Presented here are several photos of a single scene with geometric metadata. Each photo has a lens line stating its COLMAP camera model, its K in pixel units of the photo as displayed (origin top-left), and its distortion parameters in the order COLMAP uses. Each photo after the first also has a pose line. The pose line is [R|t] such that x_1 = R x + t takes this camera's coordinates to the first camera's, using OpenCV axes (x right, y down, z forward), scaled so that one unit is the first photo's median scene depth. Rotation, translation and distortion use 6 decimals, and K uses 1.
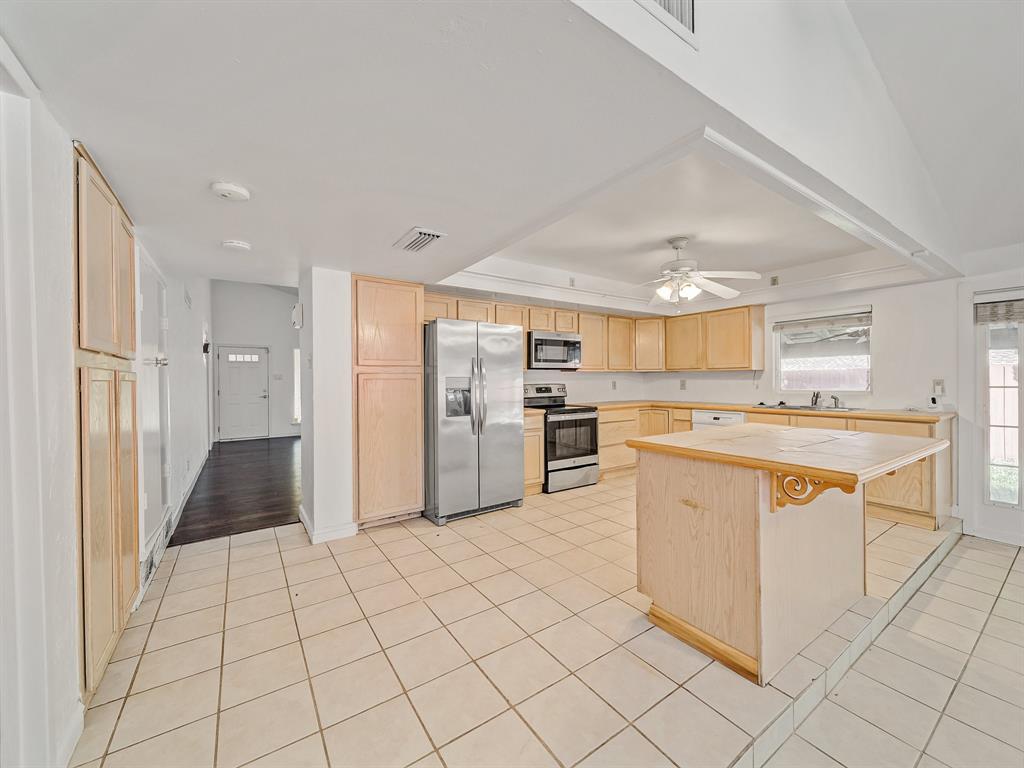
lens RADIAL K [[399.7, 0, 512.0], [0, 399.7, 384.0], [0, 0, 1]] dist [0.001242, 0.000022]
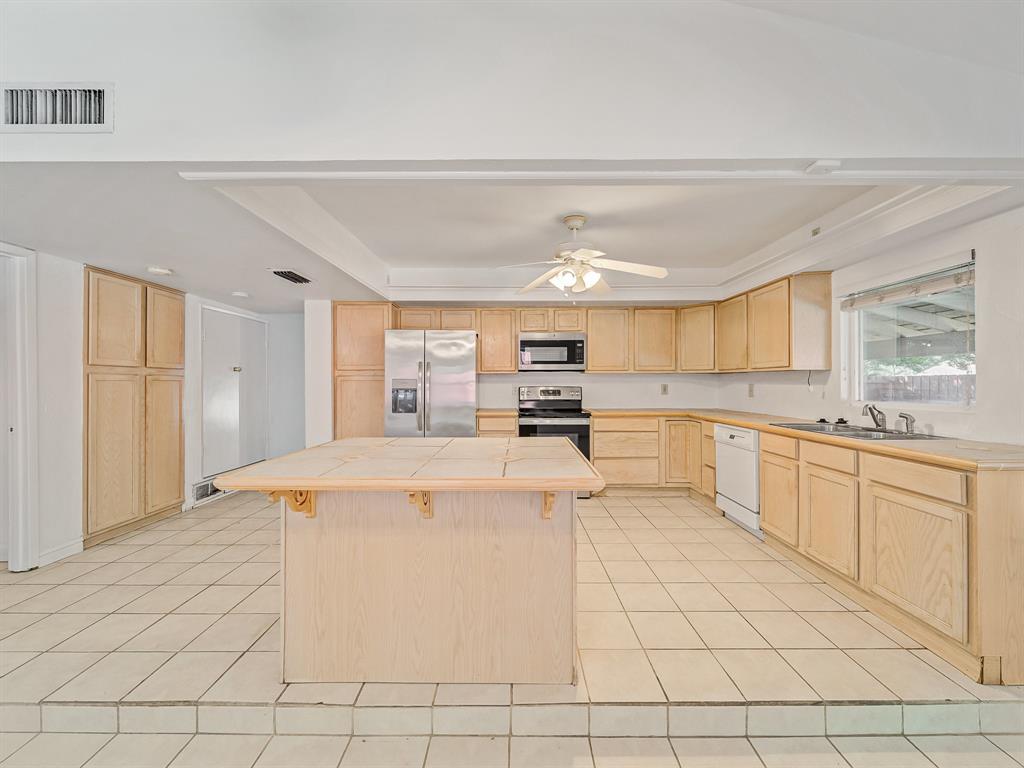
lens RADIAL K [[399.7, 0, 512.0], [0, 399.7, 384.0], [0, 0, 1]] dist [0.001242, 0.000022]
pose [[0.826079, 0.010512, -0.563456, 0.576970], [-0.012494, 0.999922, 0.000338, -0.005471], [0.563416, 0.006760, 0.826146, 0.164067]]
